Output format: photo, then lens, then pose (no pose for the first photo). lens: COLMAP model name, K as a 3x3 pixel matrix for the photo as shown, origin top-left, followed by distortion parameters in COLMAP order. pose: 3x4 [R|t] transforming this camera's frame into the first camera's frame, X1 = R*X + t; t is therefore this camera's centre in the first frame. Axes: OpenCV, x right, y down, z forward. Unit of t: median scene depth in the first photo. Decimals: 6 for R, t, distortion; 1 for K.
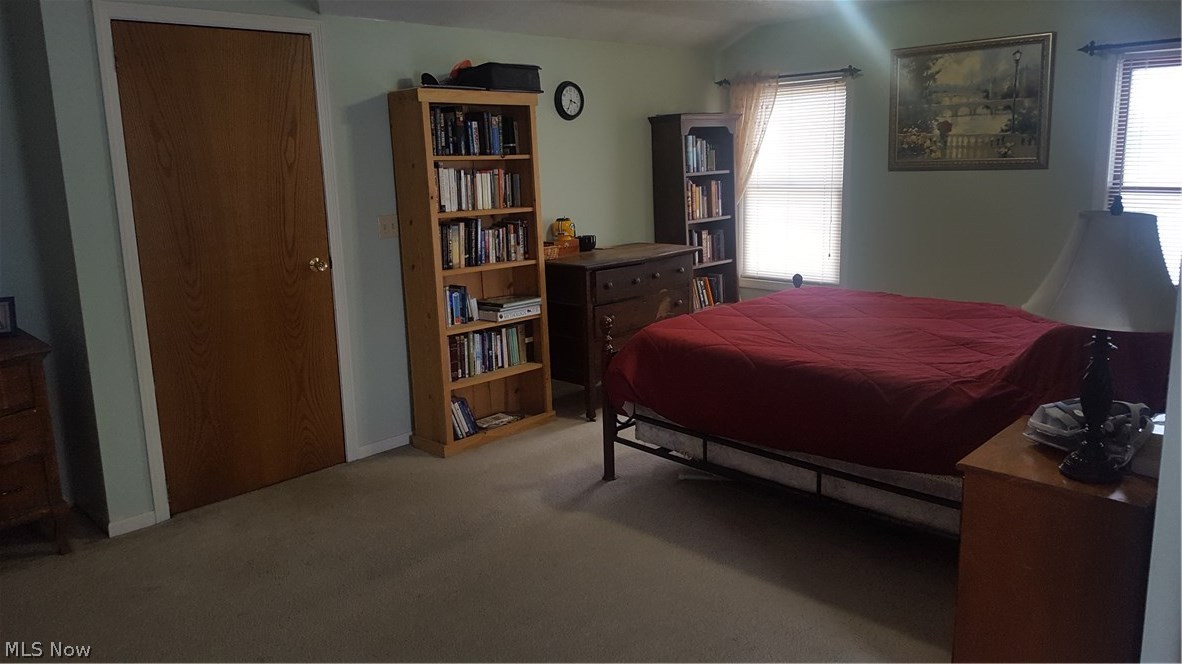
lens RADIAL K [[896.9, 0, 594.4], [0, 896.9, 328.0], [0, 0, 1]] dist [0.100638, -0.122274]
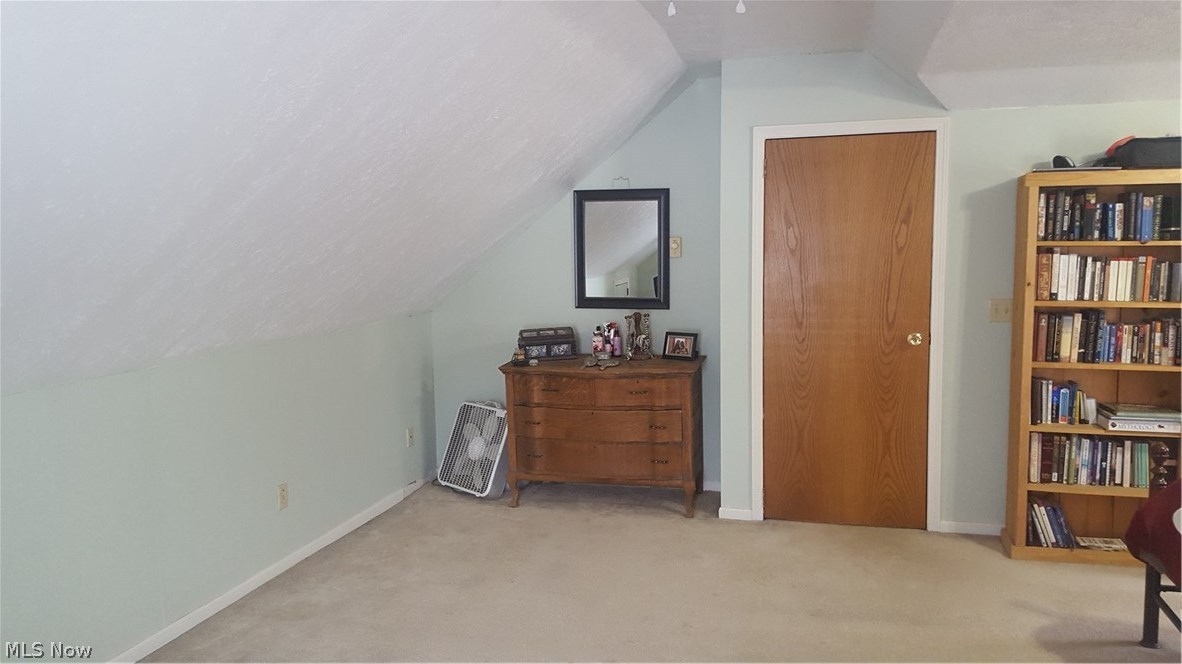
lens RADIAL K [[896.9, 0, 591.7], [0, 896.9, 337.4], [0, 0, 1]] dist [0.100638, -0.122274]
pose [[0.468134, 0.118164, -0.875722, 0.428891], [-0.170491, 0.984477, 0.041699, -0.047628], [0.867055, 0.129782, 0.481012, 0.132092]]
